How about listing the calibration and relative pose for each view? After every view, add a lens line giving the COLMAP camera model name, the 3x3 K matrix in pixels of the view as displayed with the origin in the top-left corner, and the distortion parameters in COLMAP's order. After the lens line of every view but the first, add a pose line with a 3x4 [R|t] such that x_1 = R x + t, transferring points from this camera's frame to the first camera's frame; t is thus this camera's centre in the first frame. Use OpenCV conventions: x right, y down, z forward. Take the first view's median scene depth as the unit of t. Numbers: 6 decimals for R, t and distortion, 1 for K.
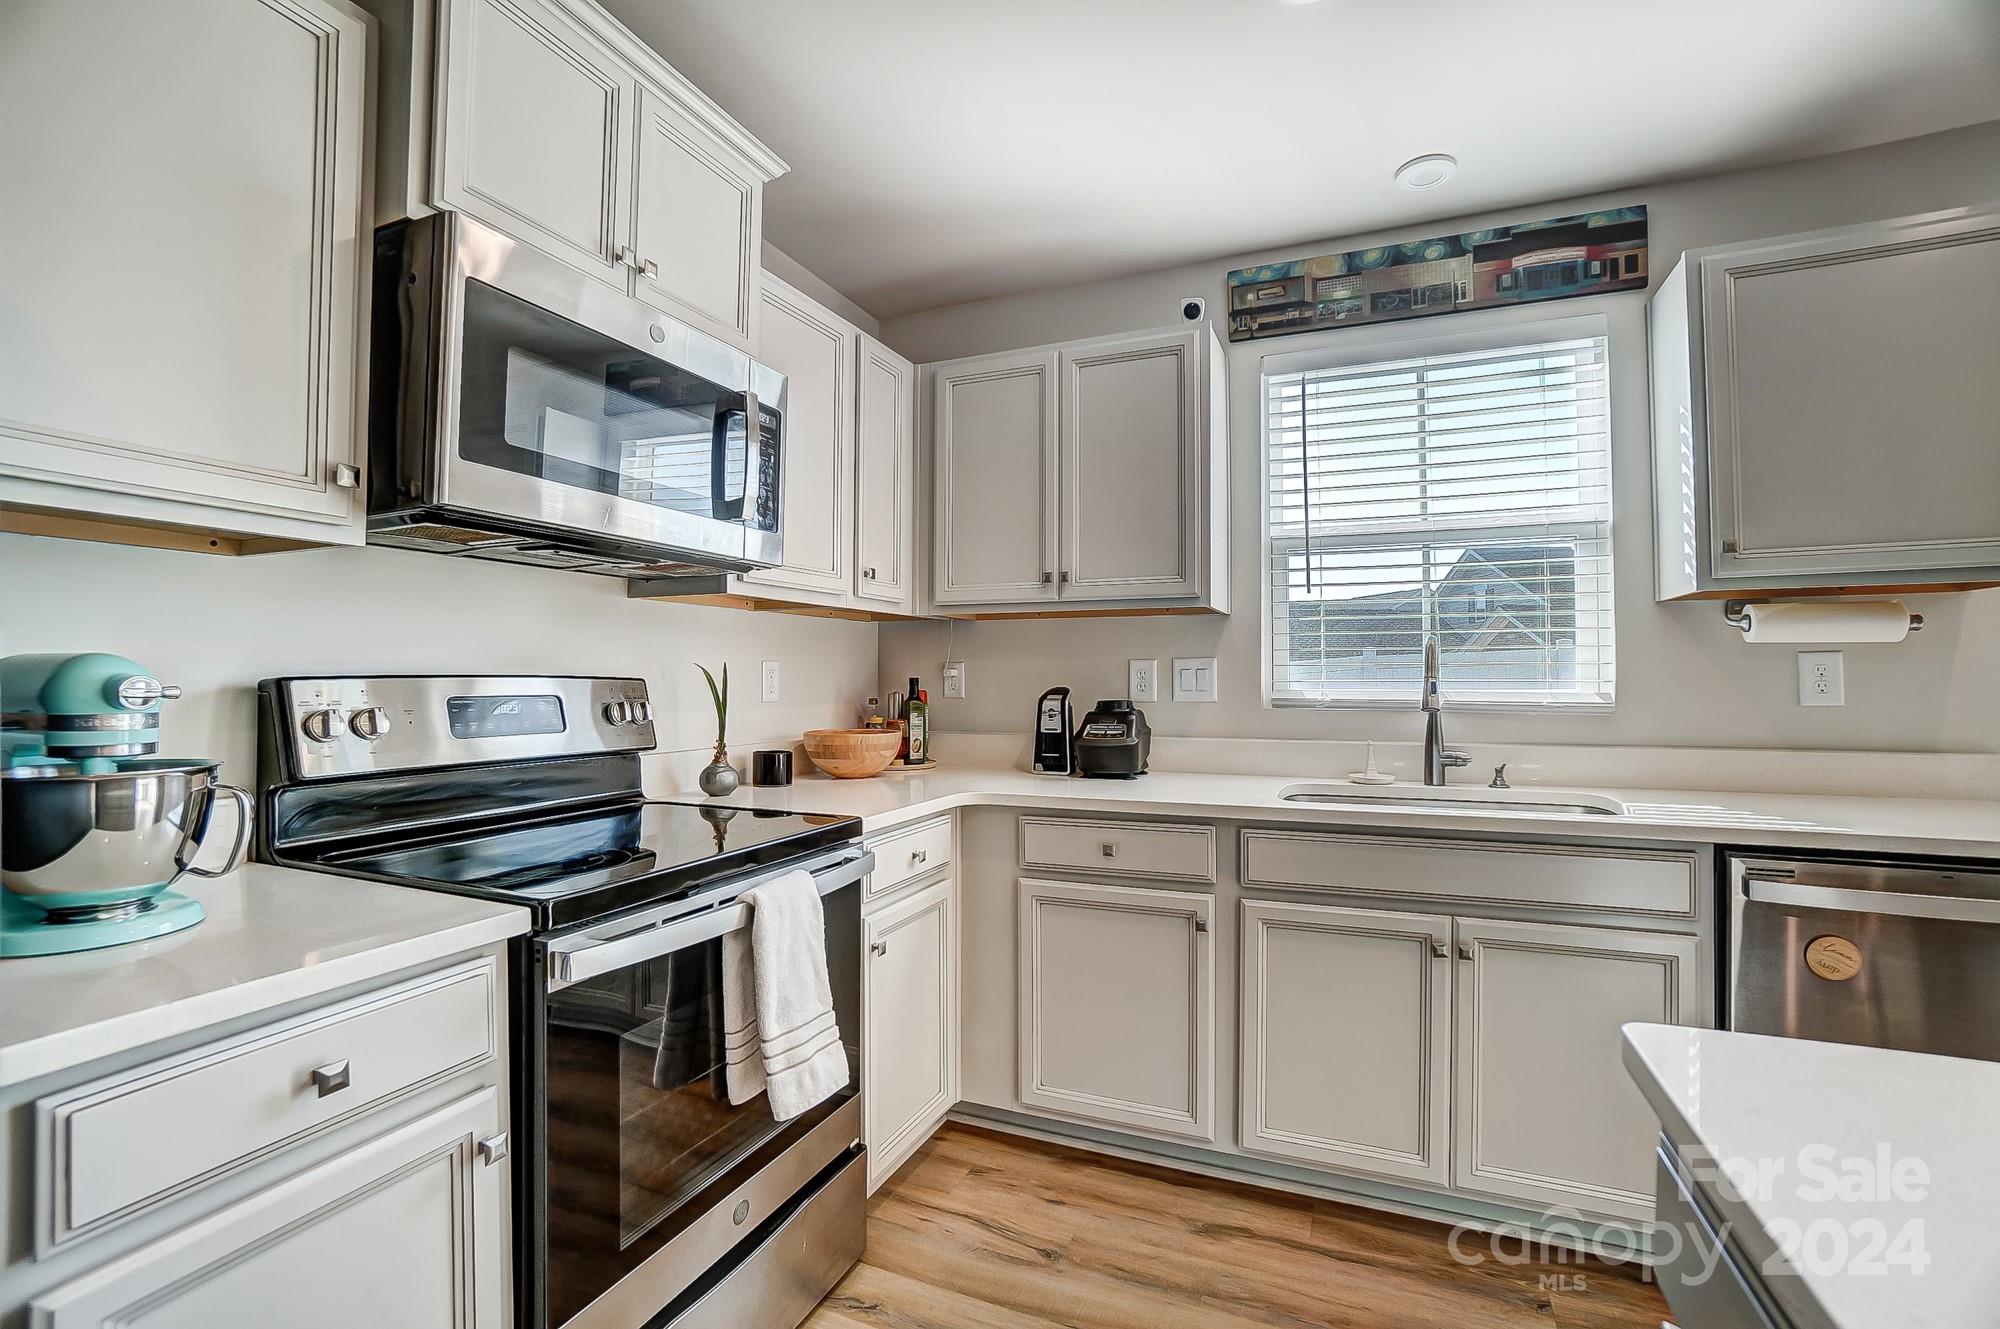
lens RADIAL K [[884.8, 0, 1000.0], [0, 884.8, 664.5], [0, 0, 1]] dist [-0.063064, 0.021757]
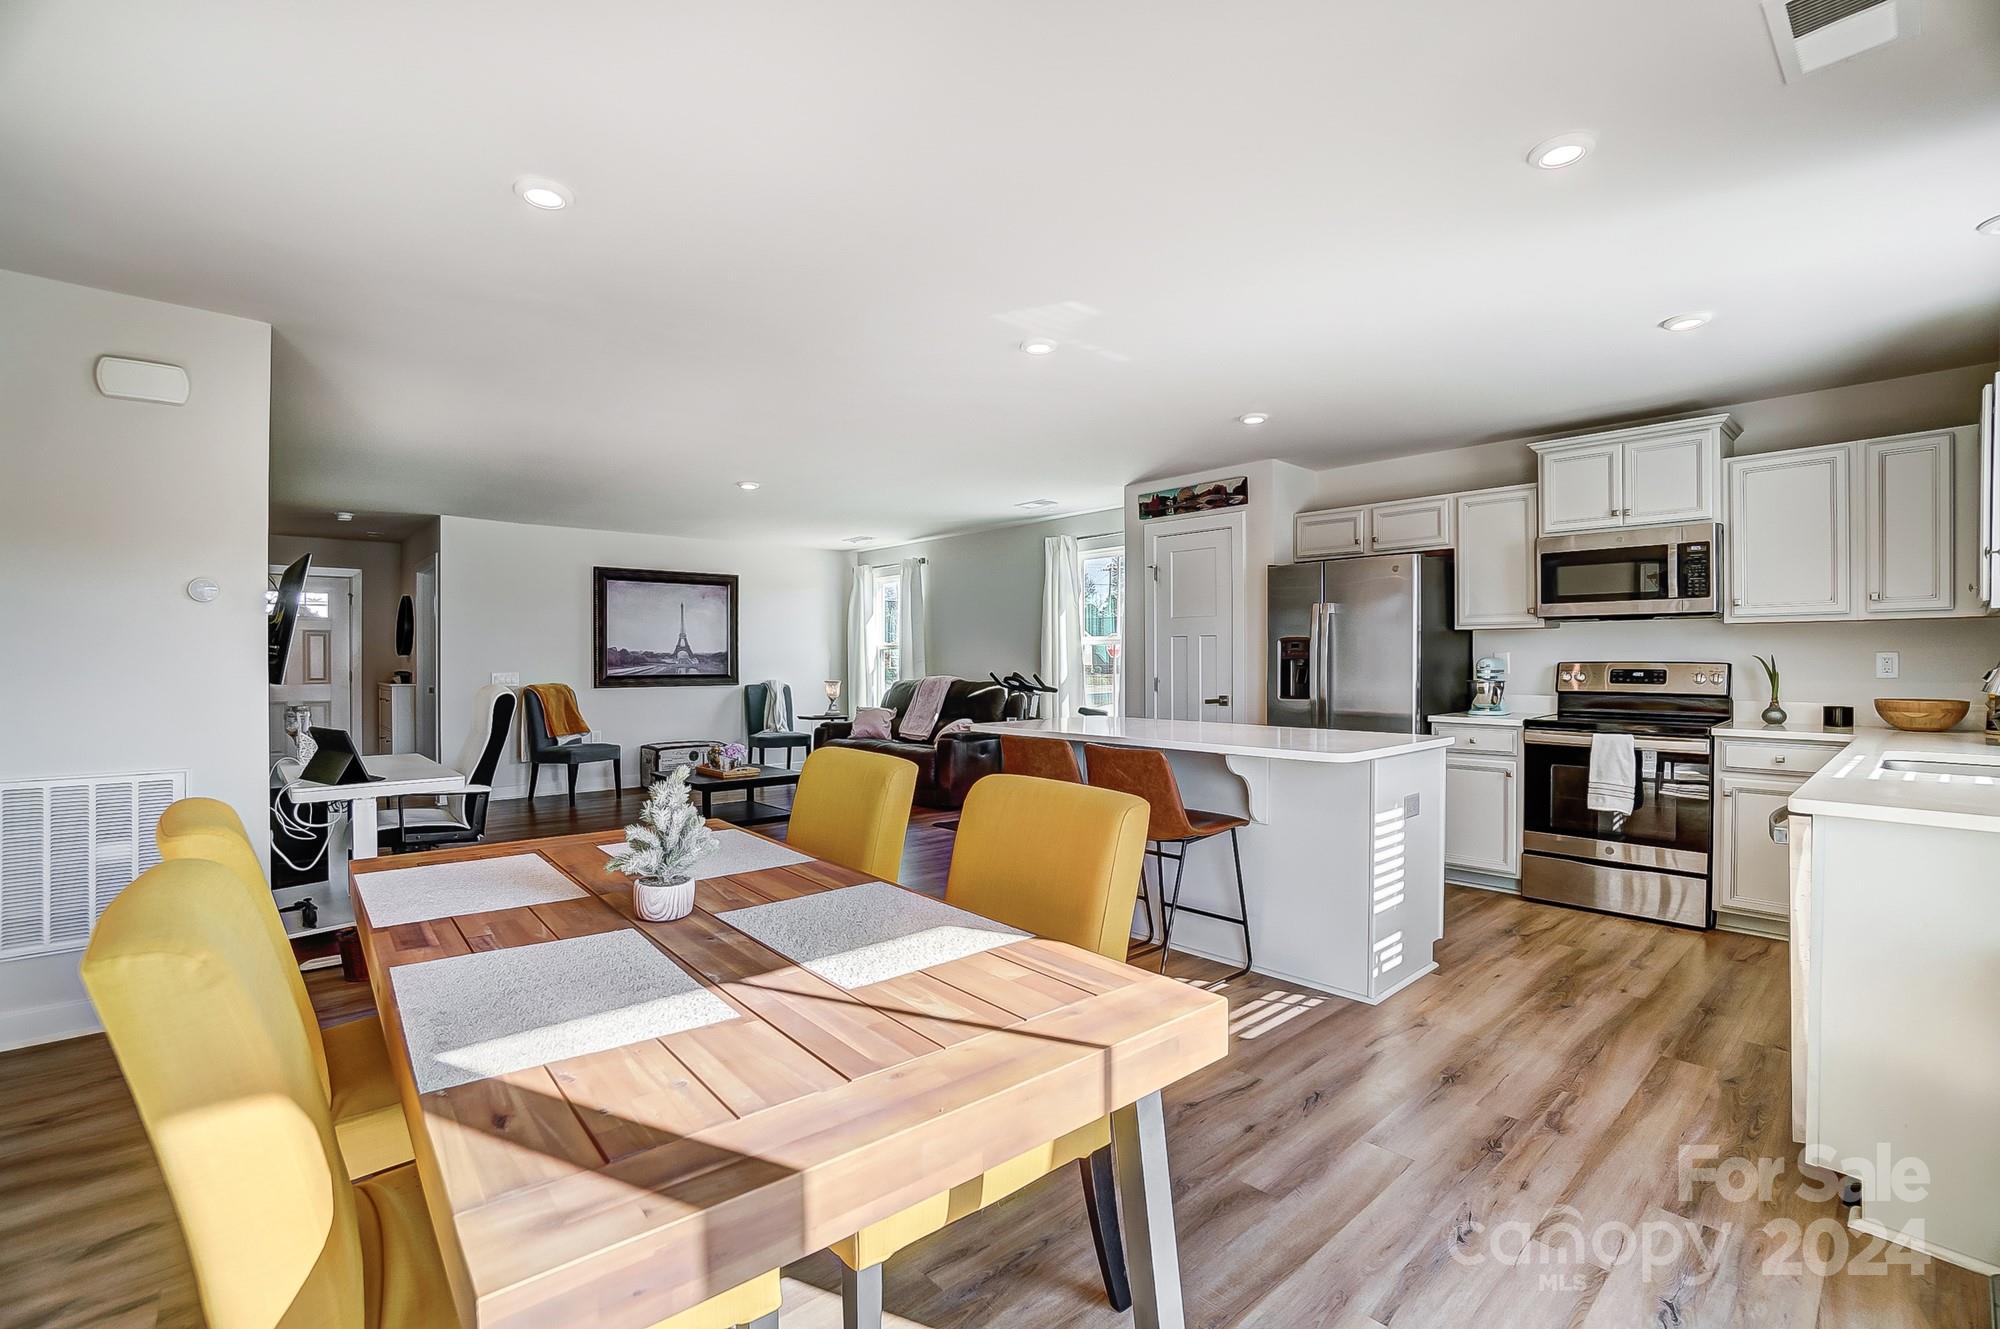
lens RADIAL K [[884.8, 0, 1000.0], [0, 884.8, 664.5], [0, 0, 1]] dist [-0.063064, 0.021757]
pose [[-0.414281, 0.007464, -0.910119, 1.929478], [0.015976, 0.999872, 0.000928, -0.009078], [0.910009, -0.014156, -0.414347, 0.217034]]
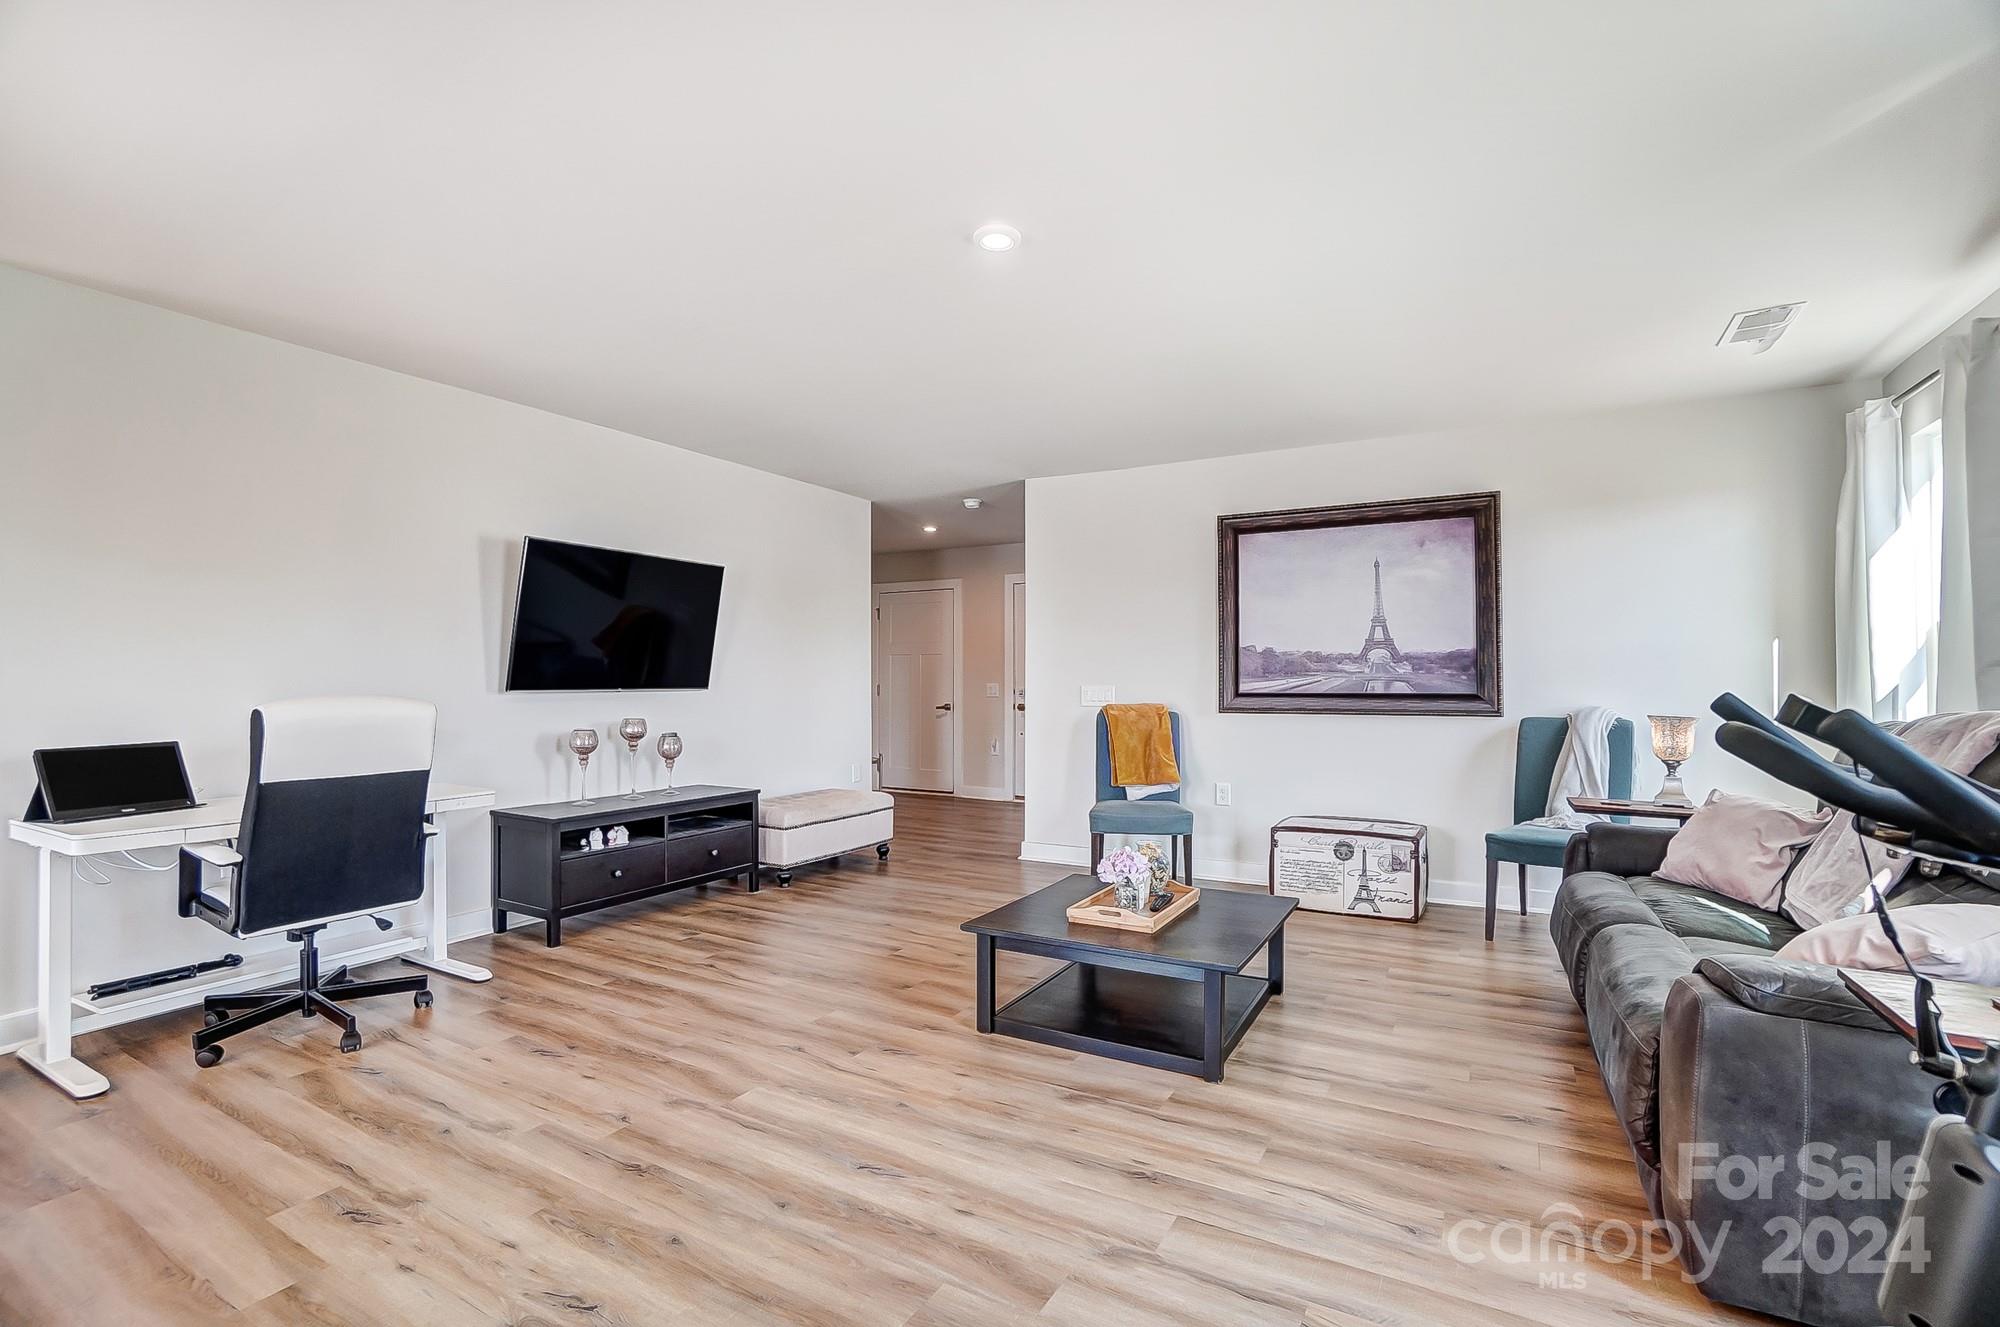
lens RADIAL K [[892.3, 0, 1003.6], [0, 892.3, 660.5], [0, 0, 1]] dist [-0.067458, 0.024606]
pose [[-0.993129, 0.006732, 0.116832, -0.330553], [0.002242, 0.999255, -0.038516, 0.017072], [-0.117004, -0.037989, -0.992405, -0.476720]]
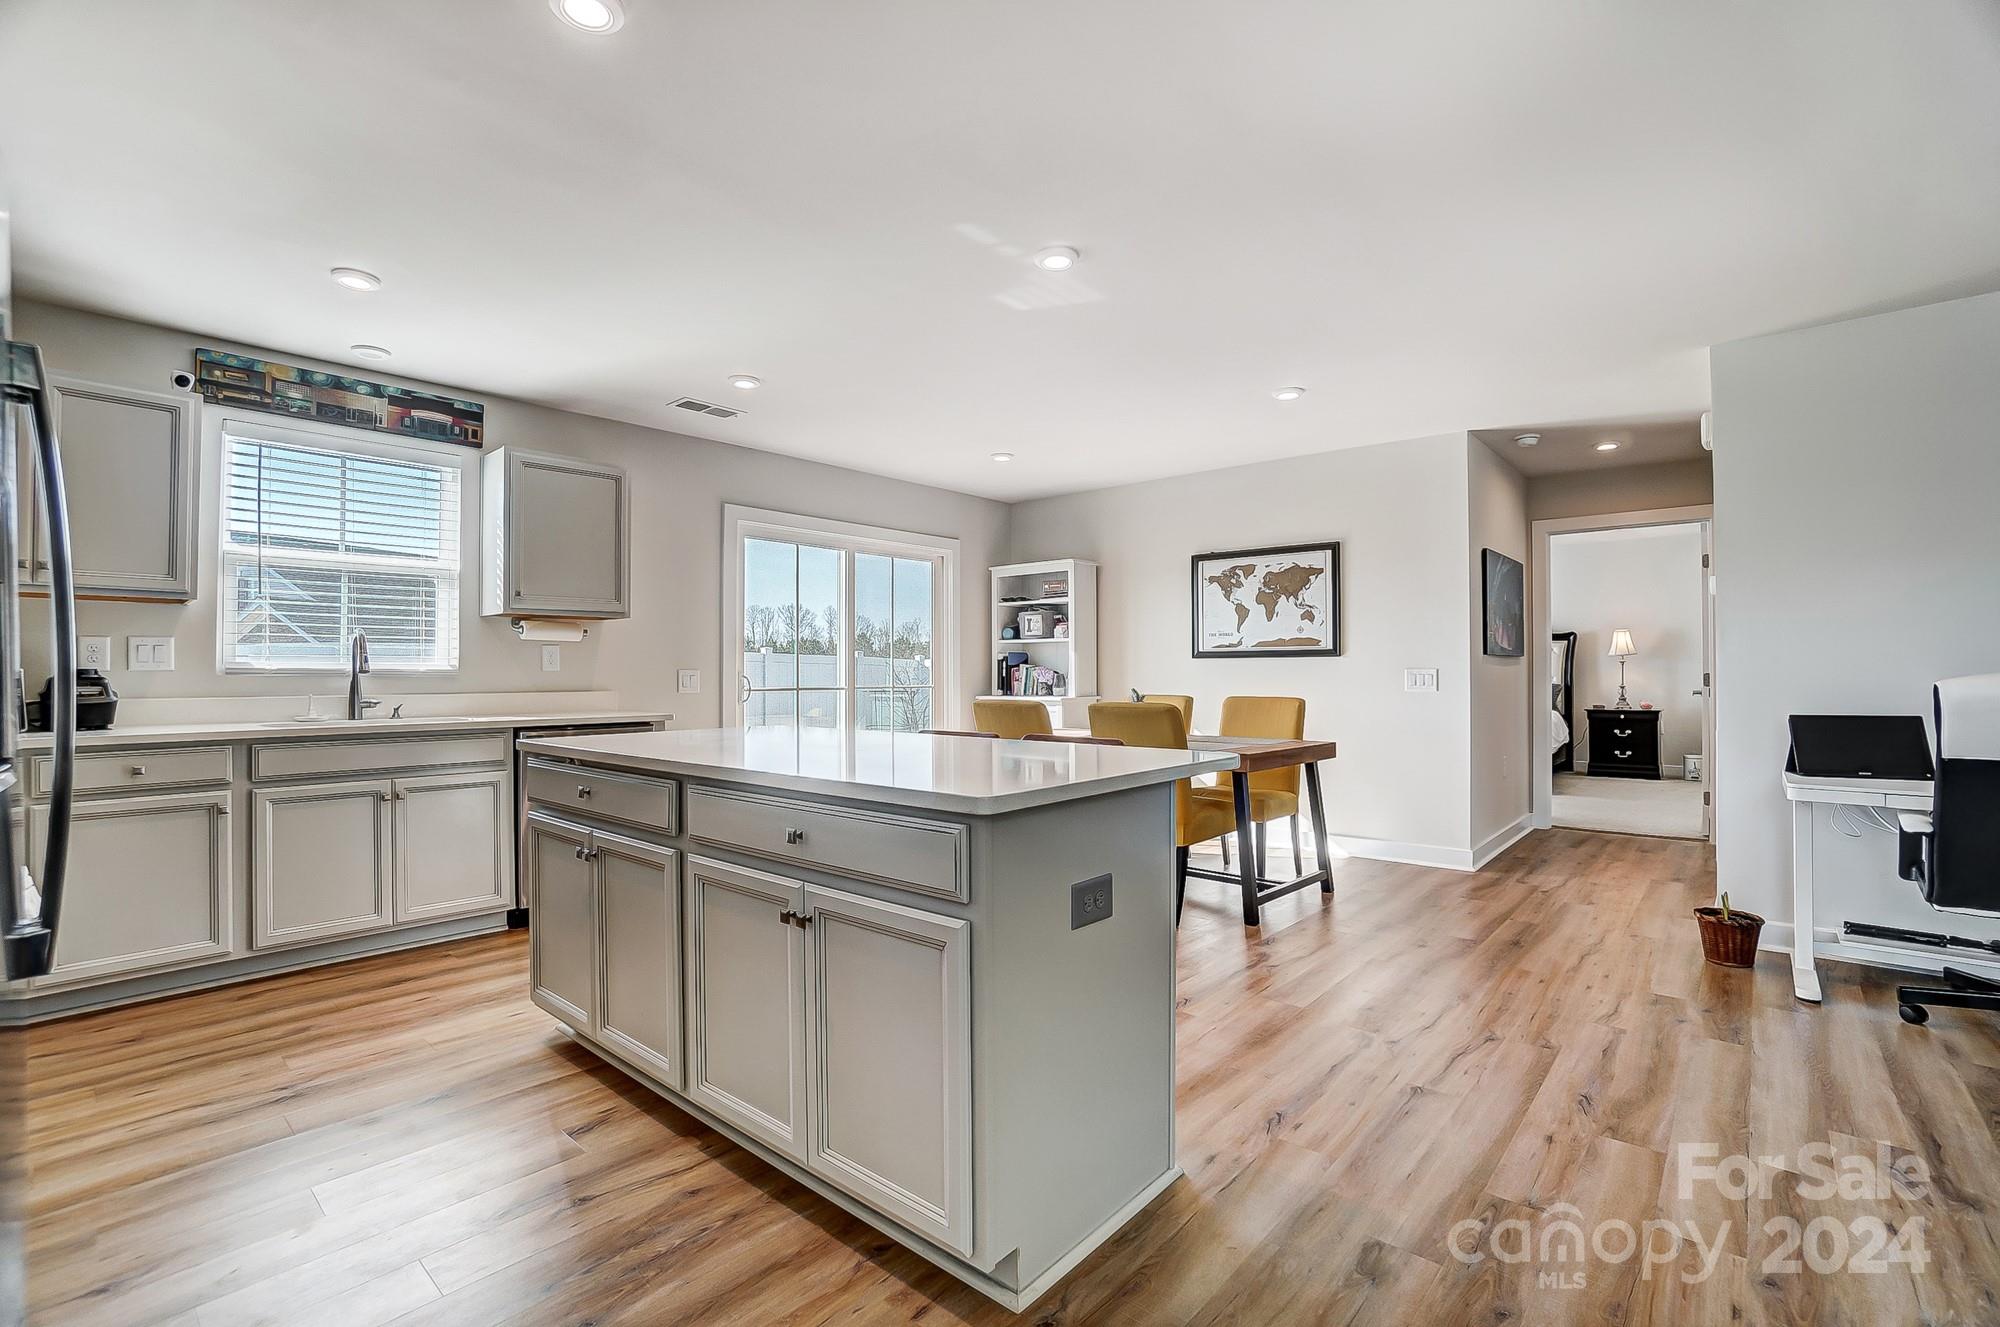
lens RADIAL K [[892.3, 0, 1003.6], [0, 892.3, 660.5], [0, 0, 1]] dist [-0.067458, 0.024606]
pose [[0.305970, 0.014946, 0.951924, -0.672640], [-0.011409, 0.999863, -0.012031, 0.032436], [-0.951973, -0.007180, 0.306098, -0.649706]]
